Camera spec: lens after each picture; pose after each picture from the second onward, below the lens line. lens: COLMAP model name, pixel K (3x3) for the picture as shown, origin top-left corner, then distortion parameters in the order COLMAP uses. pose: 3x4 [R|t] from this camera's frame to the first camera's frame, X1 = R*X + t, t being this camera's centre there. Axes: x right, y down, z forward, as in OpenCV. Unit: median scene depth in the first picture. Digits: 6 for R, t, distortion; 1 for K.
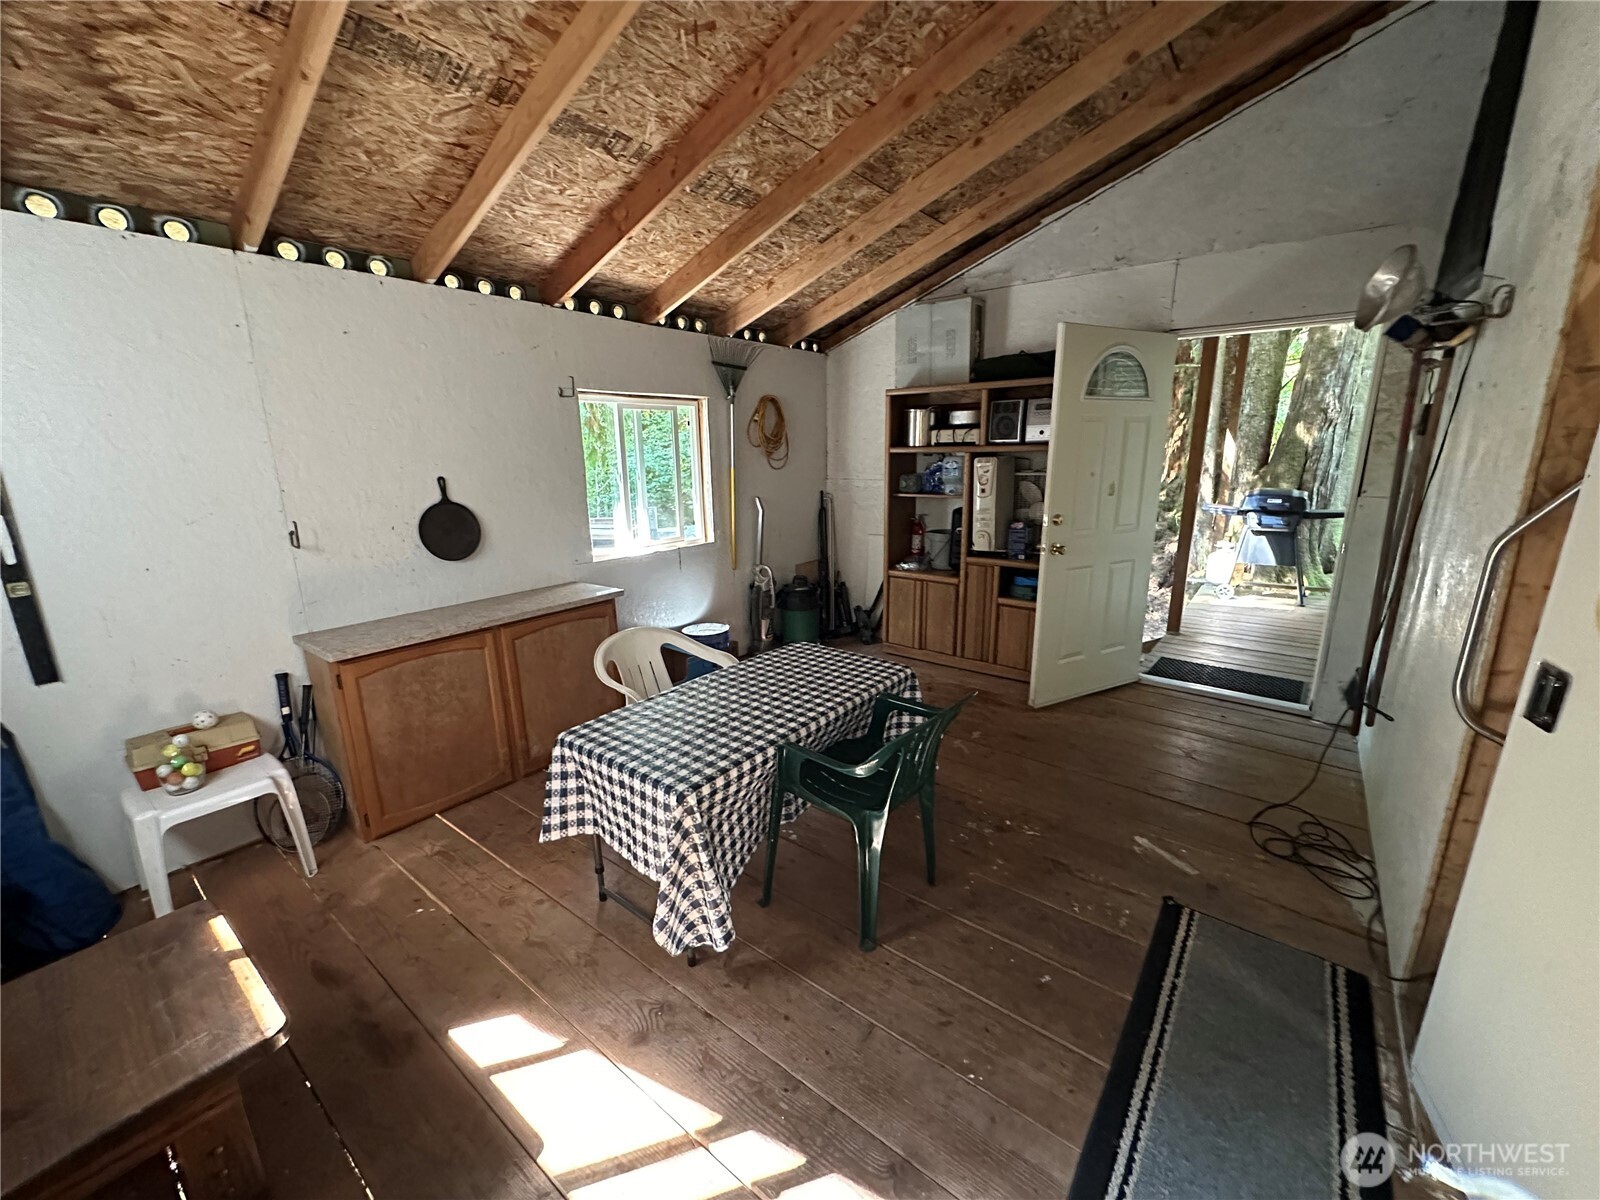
lens RADIAL K [[643.4, 0, 795.8], [0, 643.4, 598.5], [0, 0, 1]] dist [-0.004418, 0.000895]
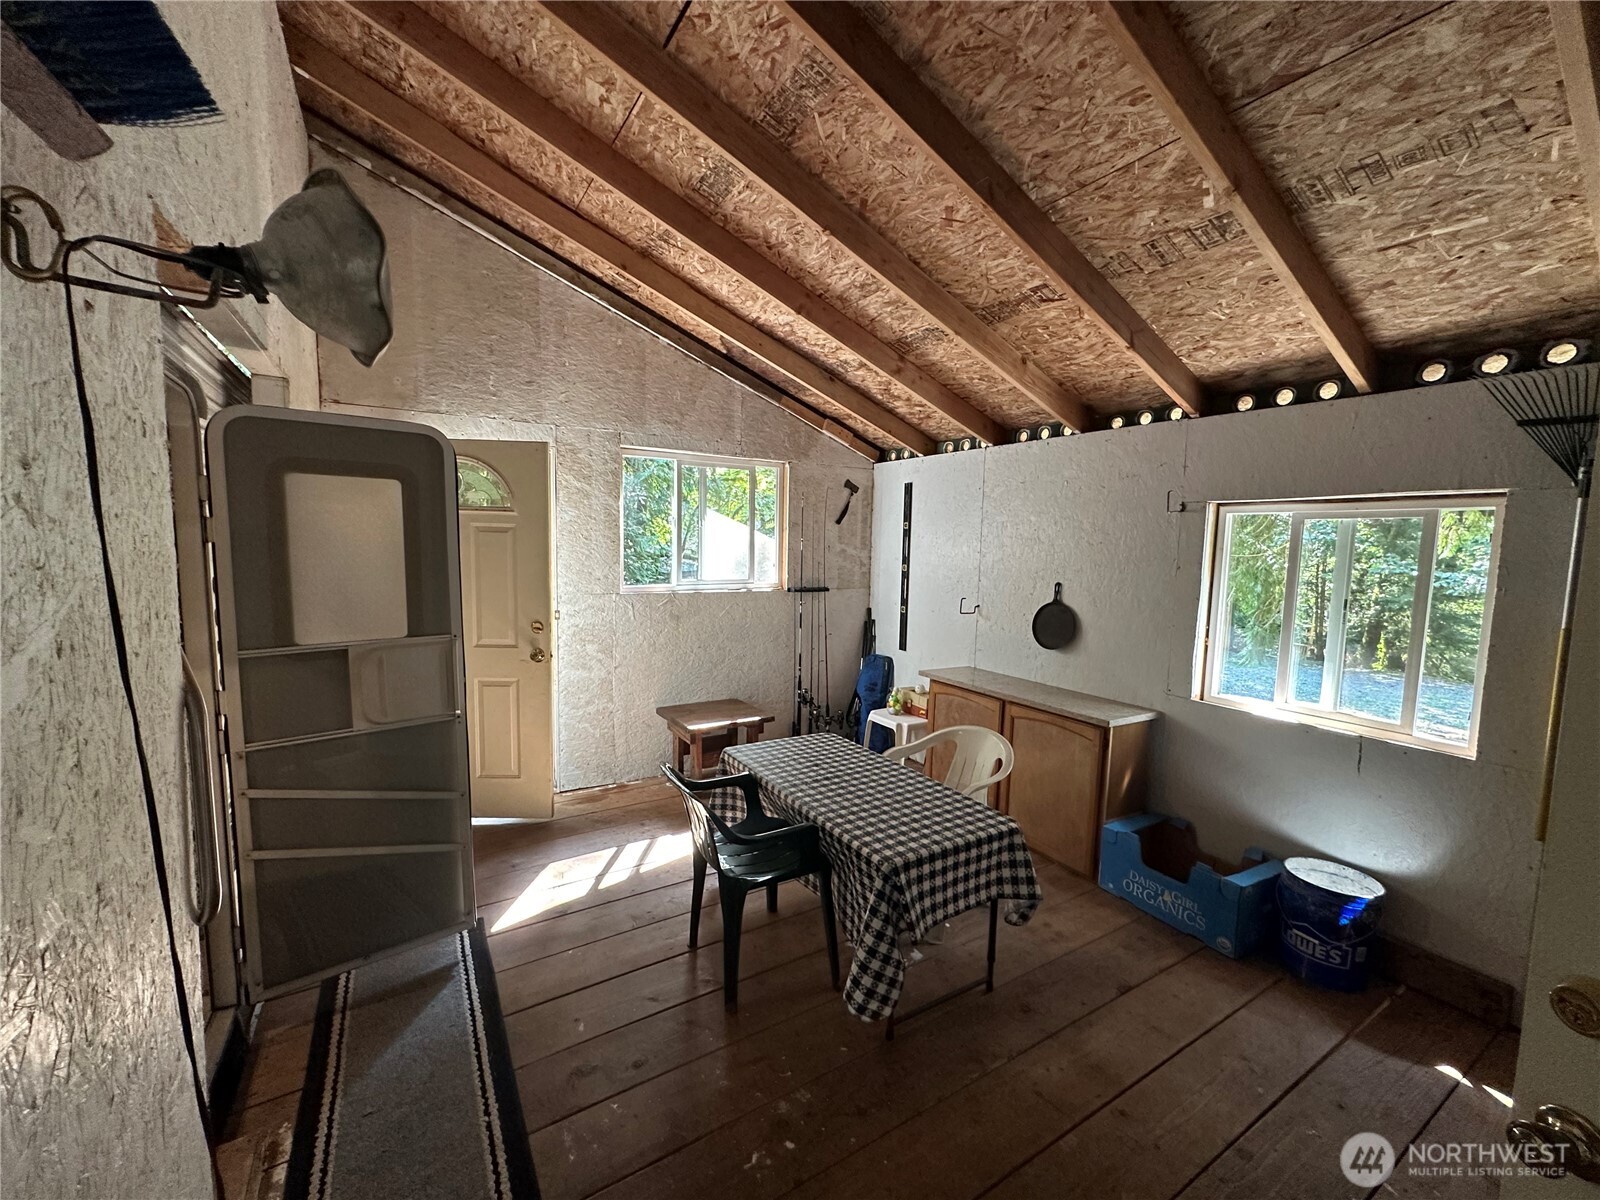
lens RADIAL K [[643.4, 0, 793.9], [0, 643.4, 607.3], [0, 0, 1]] dist [-0.004418, 0.000895]
pose [[-0.357529, 0.093147, -0.929245, 0.937511], [-0.238586, 0.952886, 0.187313, -0.303159], [0.902912, 0.288674, -0.318461, 1.129983]]
